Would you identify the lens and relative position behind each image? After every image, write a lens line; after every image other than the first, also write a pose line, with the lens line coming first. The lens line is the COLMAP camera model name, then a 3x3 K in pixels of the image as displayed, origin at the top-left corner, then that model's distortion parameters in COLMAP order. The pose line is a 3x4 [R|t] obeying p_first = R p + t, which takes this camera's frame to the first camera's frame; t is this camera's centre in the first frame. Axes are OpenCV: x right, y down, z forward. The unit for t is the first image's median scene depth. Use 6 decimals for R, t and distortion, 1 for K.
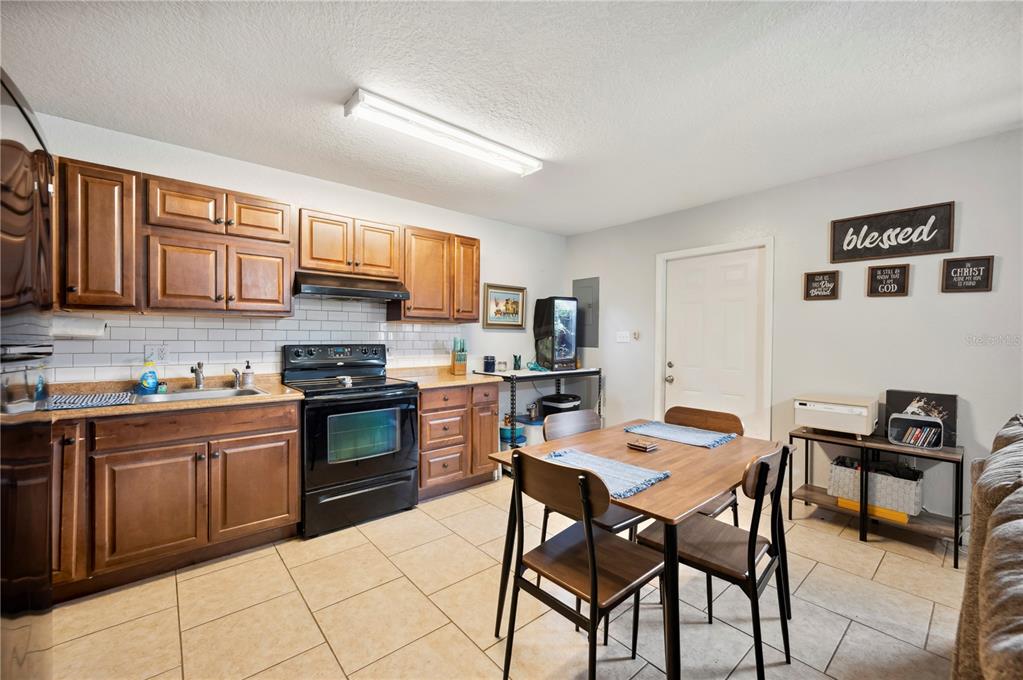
lens RADIAL K [[412.7, 0, 509.8], [0, 412.7, 339.2], [0, 0, 1]] dist [-0.000264, 0.000802]
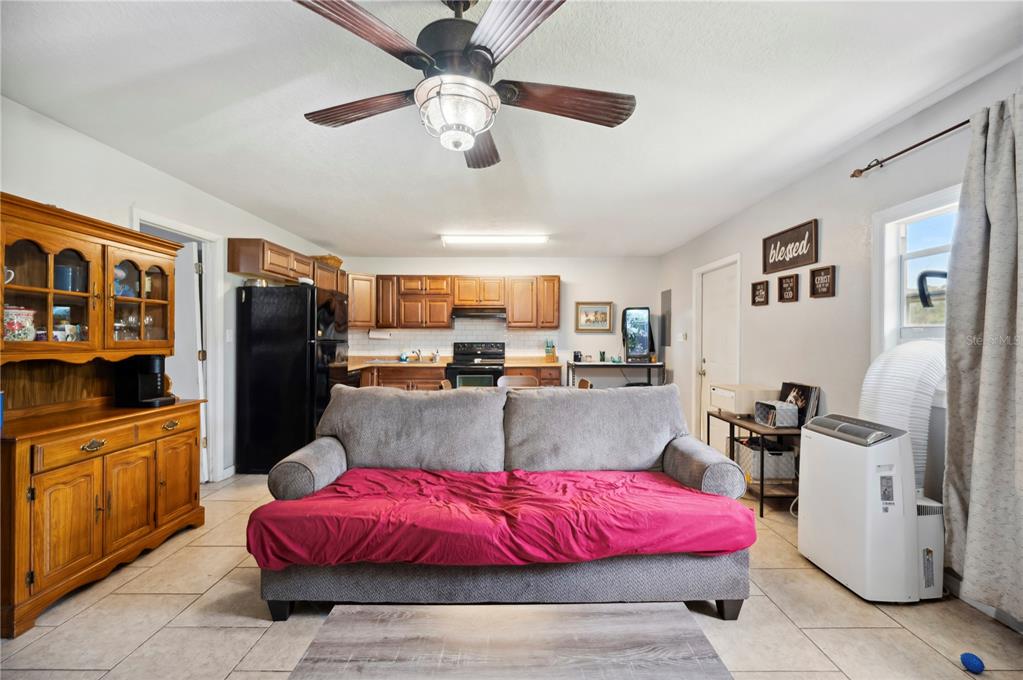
lens RADIAL K [[412.7, 0, 516.1], [0, 412.7, 339.8], [0, 0, 1]] dist [-0.000264, 0.000802]
pose [[0.758198, -0.000814, -0.652024, 1.067040], [-0.001332, 0.999995, -0.002796, 0.007210], [0.652023, 0.002989, 0.758193, -0.372588]]
